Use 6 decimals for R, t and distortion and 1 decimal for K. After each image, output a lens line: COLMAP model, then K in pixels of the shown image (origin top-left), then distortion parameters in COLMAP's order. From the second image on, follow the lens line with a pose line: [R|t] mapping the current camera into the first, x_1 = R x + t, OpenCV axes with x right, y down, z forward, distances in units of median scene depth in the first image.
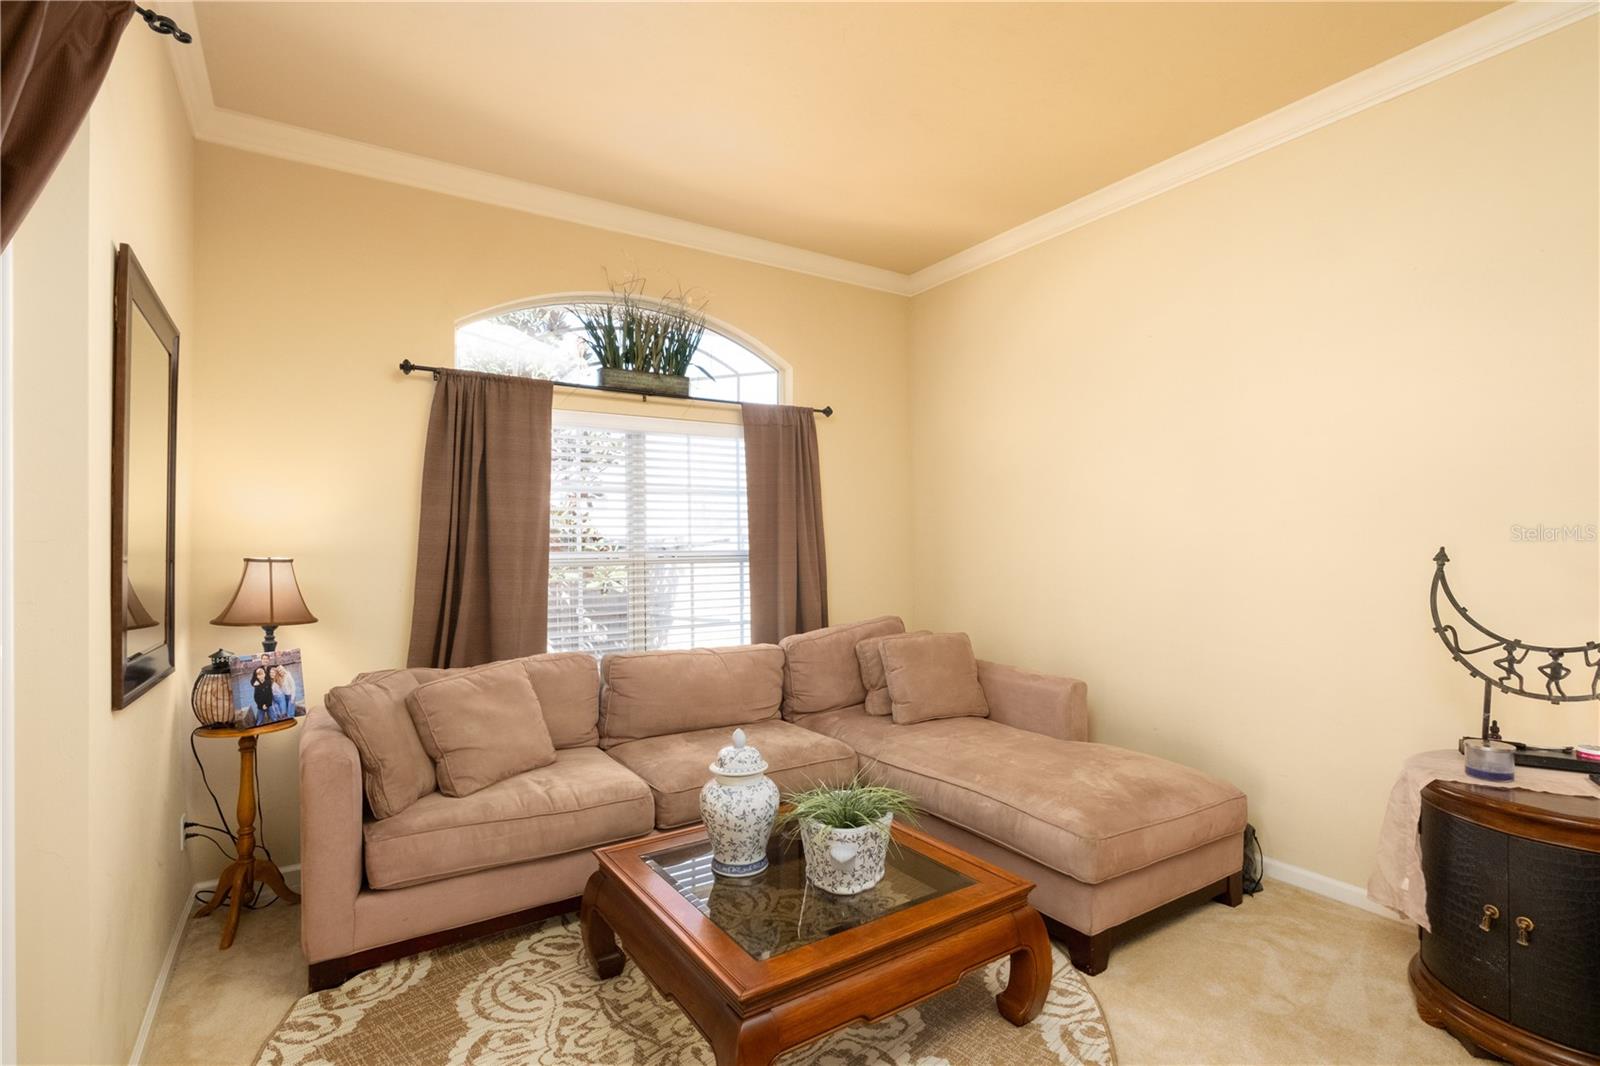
lens RADIAL K [[767.9, 0, 800.0], [0, 767.9, 533.0], [0, 0, 1]] dist [-0.000603, -0.000156]
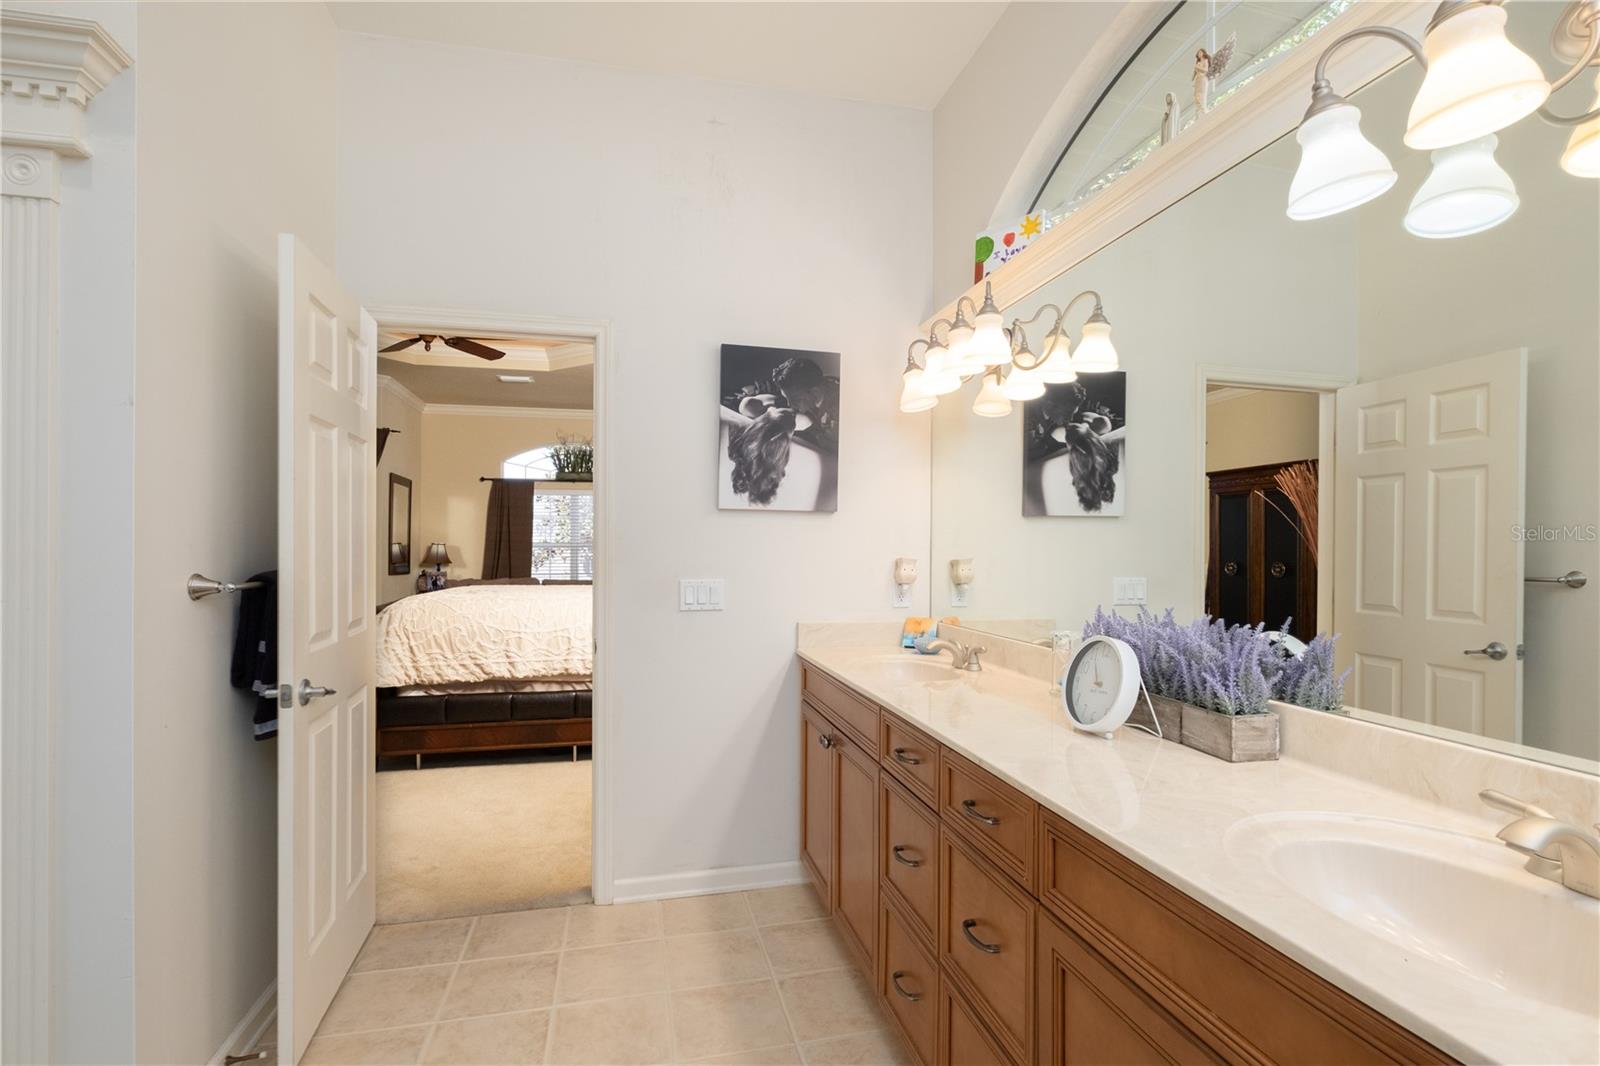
lens RADIAL K [[770.2, 0, 800.0], [0, 770.2, 533.0], [0, 0, 1]] dist [-0.000090, -0.000052]
pose [[0.941819, 0.002652, -0.336111, 1.626139], [-0.001521, 0.999992, 0.003629, -0.022237], [0.336118, -0.002906, 0.941815, -1.373800]]
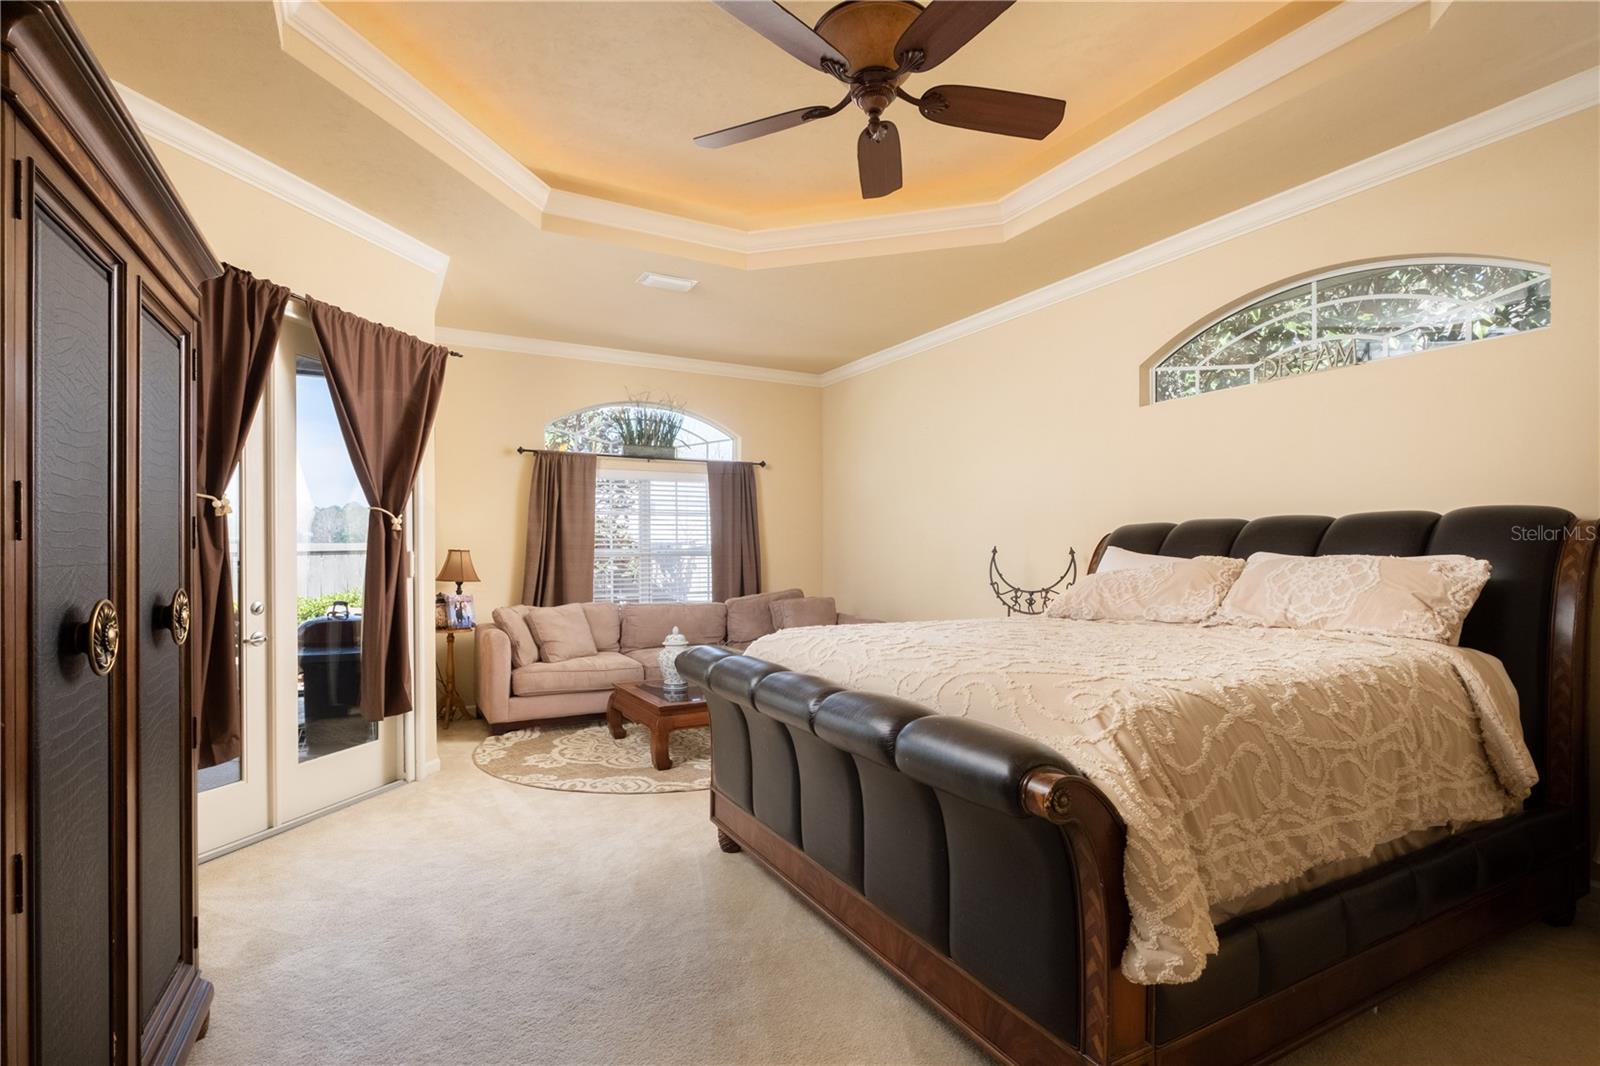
lens RADIAL K [[770.2, 0, 800.0], [0, 770.2, 533.0], [0, 0, 1]] dist [-0.000090, -0.000052]
pose [[0.998444, 0.004233, -0.055595, 0.285256], [-0.004578, 0.999971, -0.006072, -0.002883], [0.055568, 0.006317, 0.998435, -0.864257]]
